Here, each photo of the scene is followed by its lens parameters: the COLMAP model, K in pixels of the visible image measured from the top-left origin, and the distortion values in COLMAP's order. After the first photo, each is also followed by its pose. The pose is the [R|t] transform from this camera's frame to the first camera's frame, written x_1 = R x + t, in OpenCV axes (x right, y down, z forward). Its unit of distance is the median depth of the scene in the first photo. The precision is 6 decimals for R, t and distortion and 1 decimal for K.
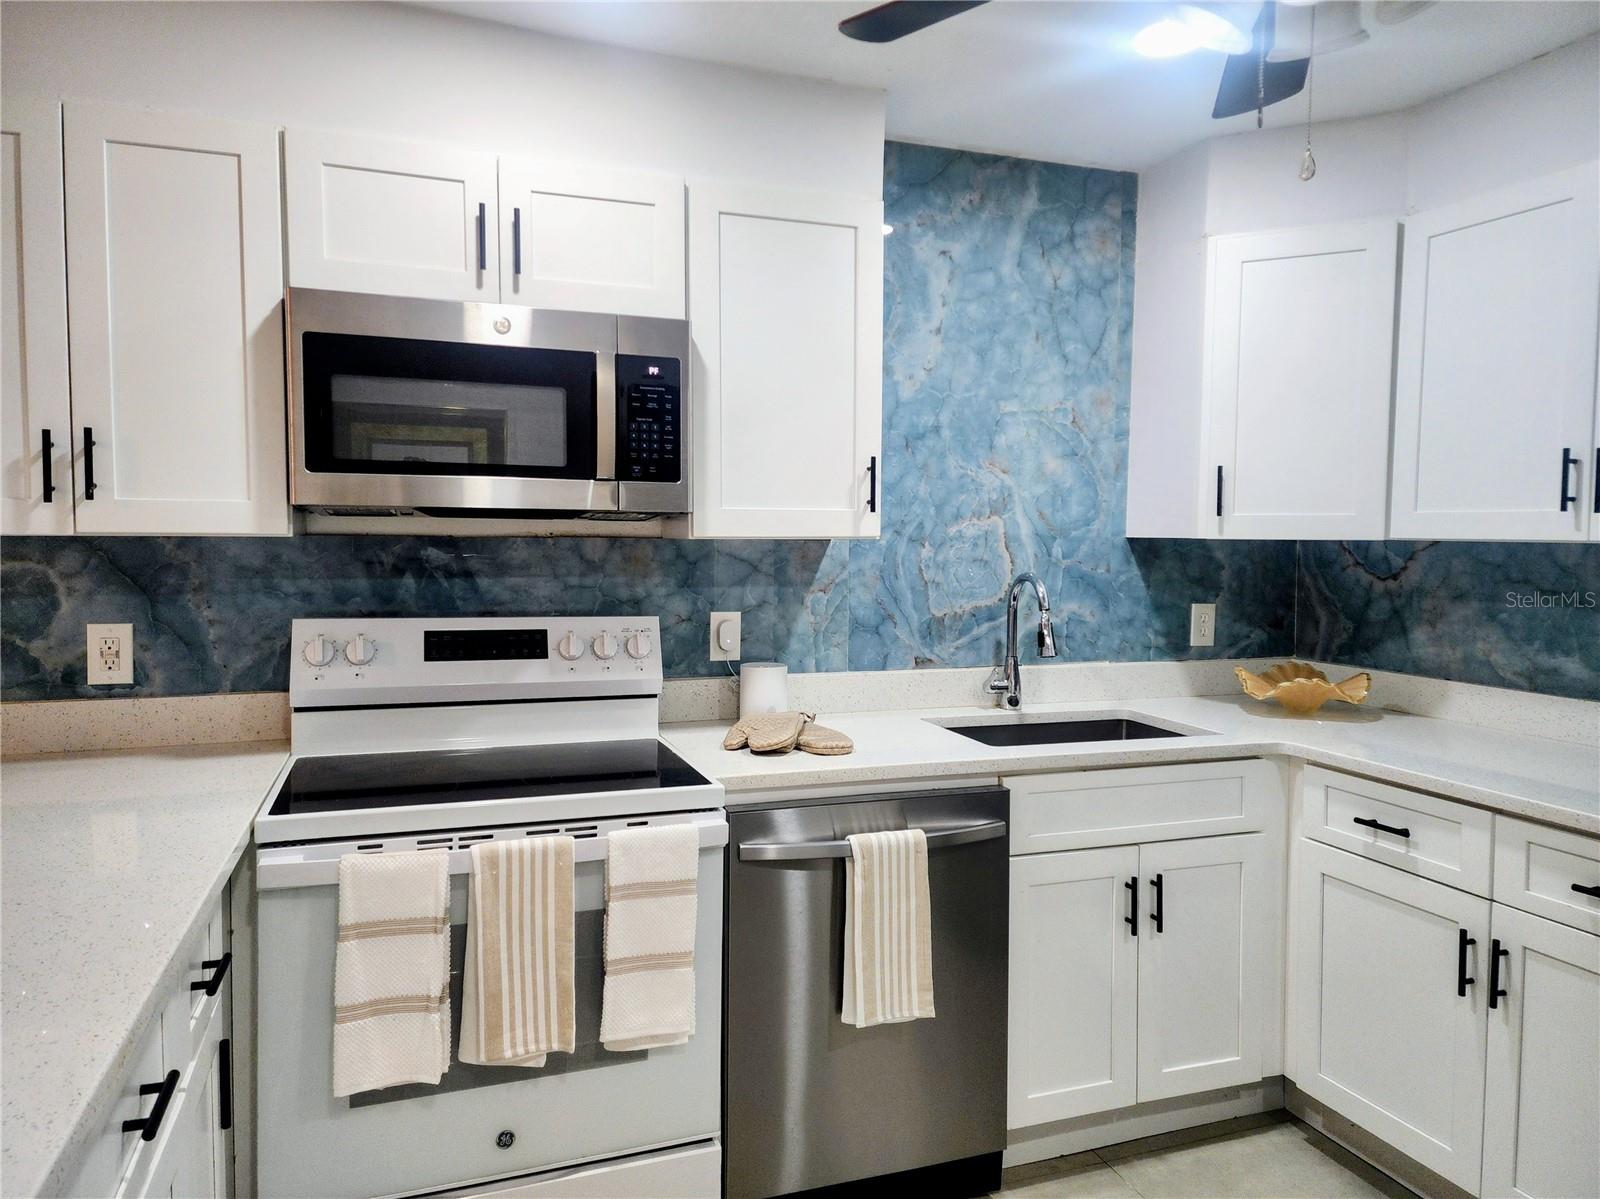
lens RADIAL K [[1096.9, 0, 800.0], [0, 1096.9, 599.5], [0, 0, 1]] dist [0.049424, -0.000178]
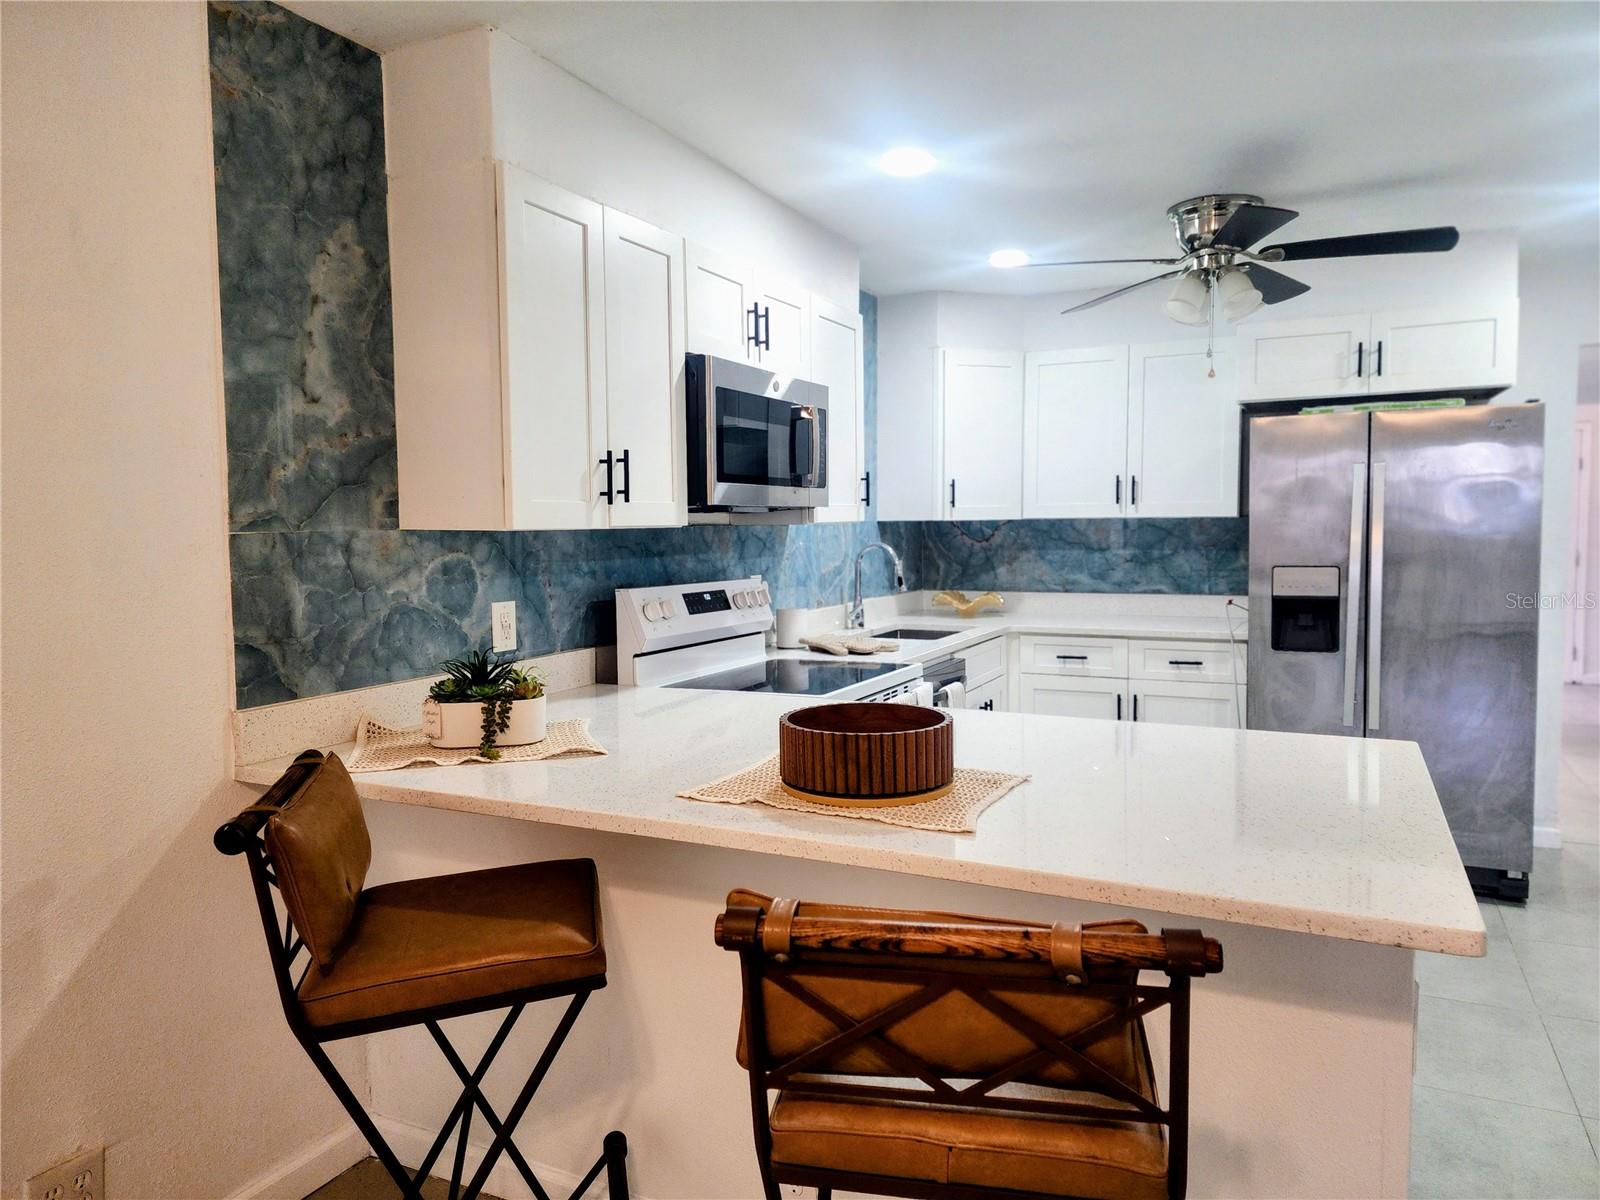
lens RADIAL K [[1053.2, 0, 800.0], [0, 1053.2, 600.0], [0, 0, 1]] dist [0.000909, 0.000050]
pose [[0.717839, -0.068153, 0.692866, -1.098145], [0.061365, 0.997517, 0.034543, -0.000247], [-0.693500, 0.017721, 0.720239, -0.053053]]
